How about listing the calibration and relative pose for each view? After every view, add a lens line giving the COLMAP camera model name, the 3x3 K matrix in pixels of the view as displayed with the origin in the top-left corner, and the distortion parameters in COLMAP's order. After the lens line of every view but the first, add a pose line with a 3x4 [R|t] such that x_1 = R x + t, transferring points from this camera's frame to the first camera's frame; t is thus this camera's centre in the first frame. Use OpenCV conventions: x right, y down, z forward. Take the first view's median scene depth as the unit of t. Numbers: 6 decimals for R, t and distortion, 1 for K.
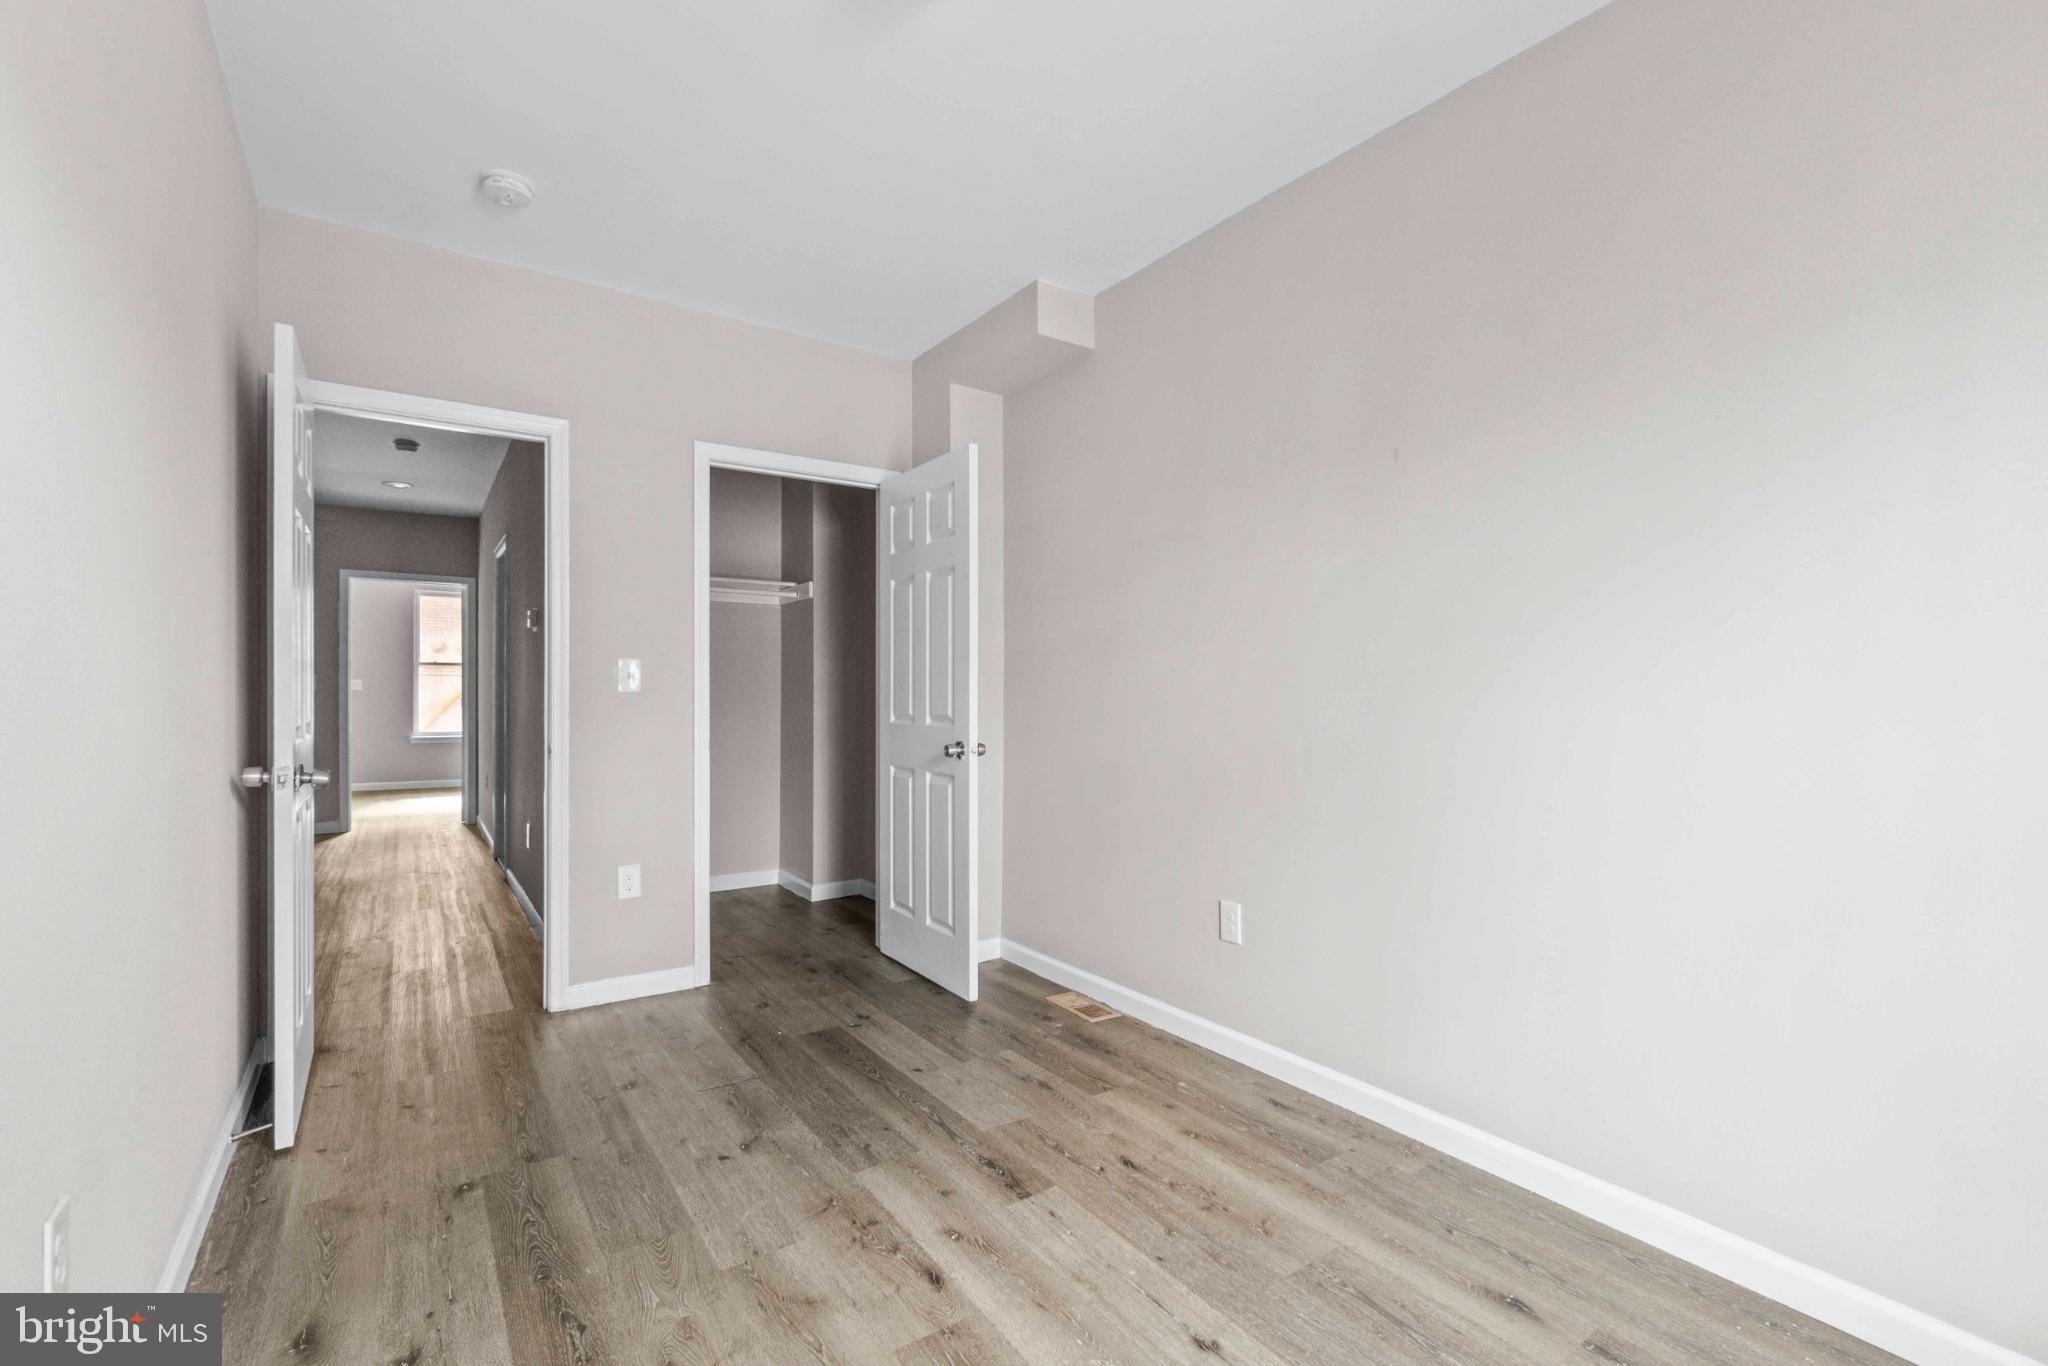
lens RADIAL K [[916.1, 0, 1027.5], [0, 916.1, 679.3], [0, 0, 1]] dist [-0.003388, 0.000417]
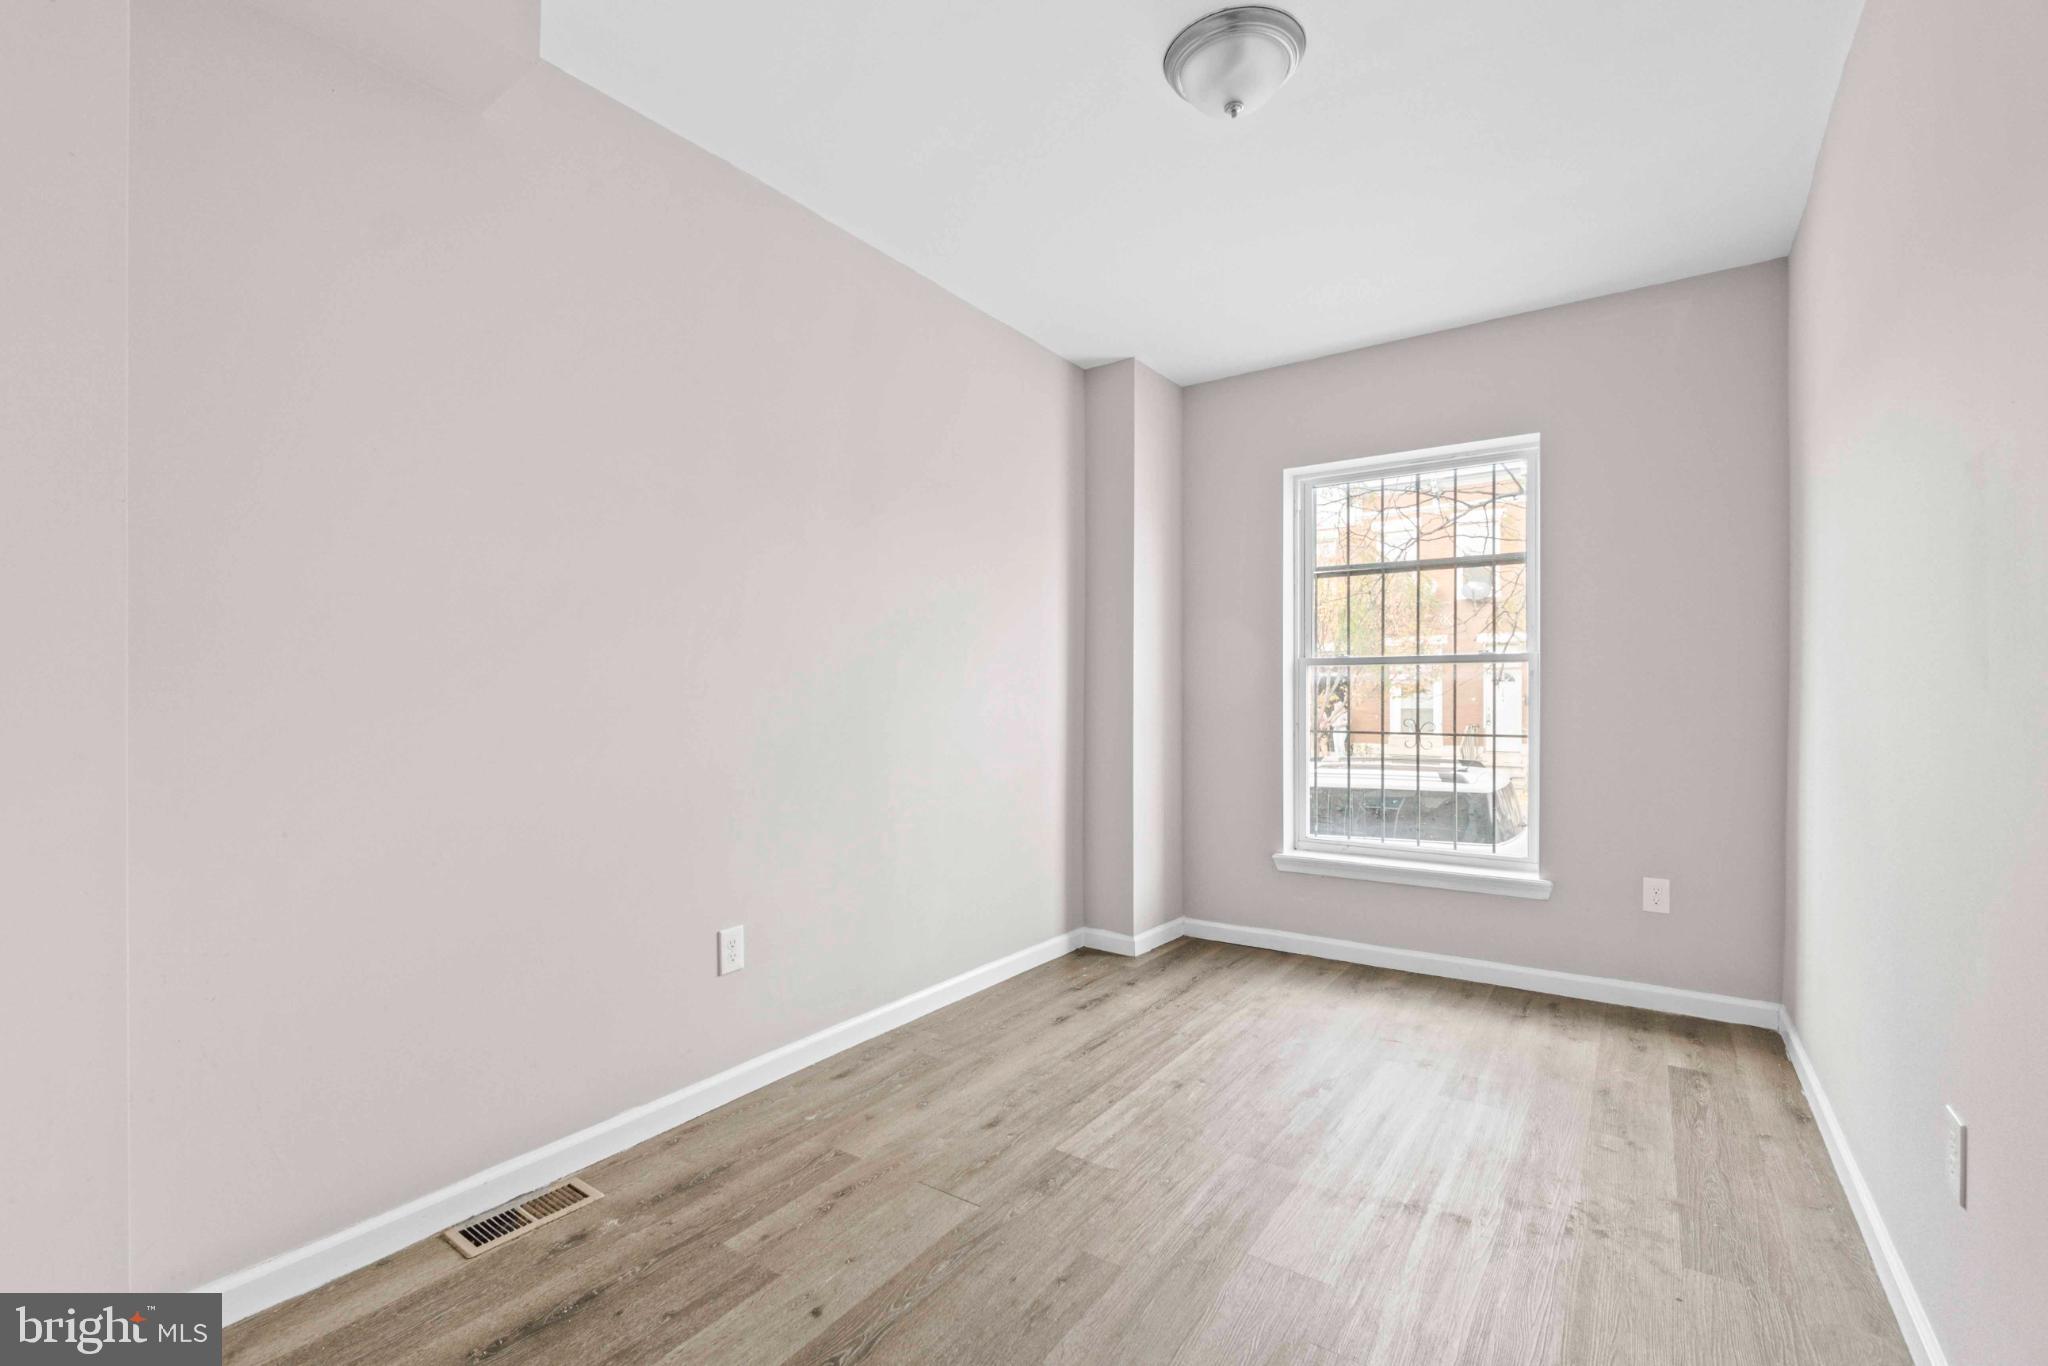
lens RADIAL K [[916.1, 0, 1021.8], [0, 916.1, 692.2], [0, 0, 1]] dist [-0.003388, 0.000417]
pose [[-0.363821, -0.001199, 0.931468, -0.764288], [-0.016158, 0.999857, -0.005024, 0.015501], [-0.931329, -0.016879, -0.363788, 1.142307]]
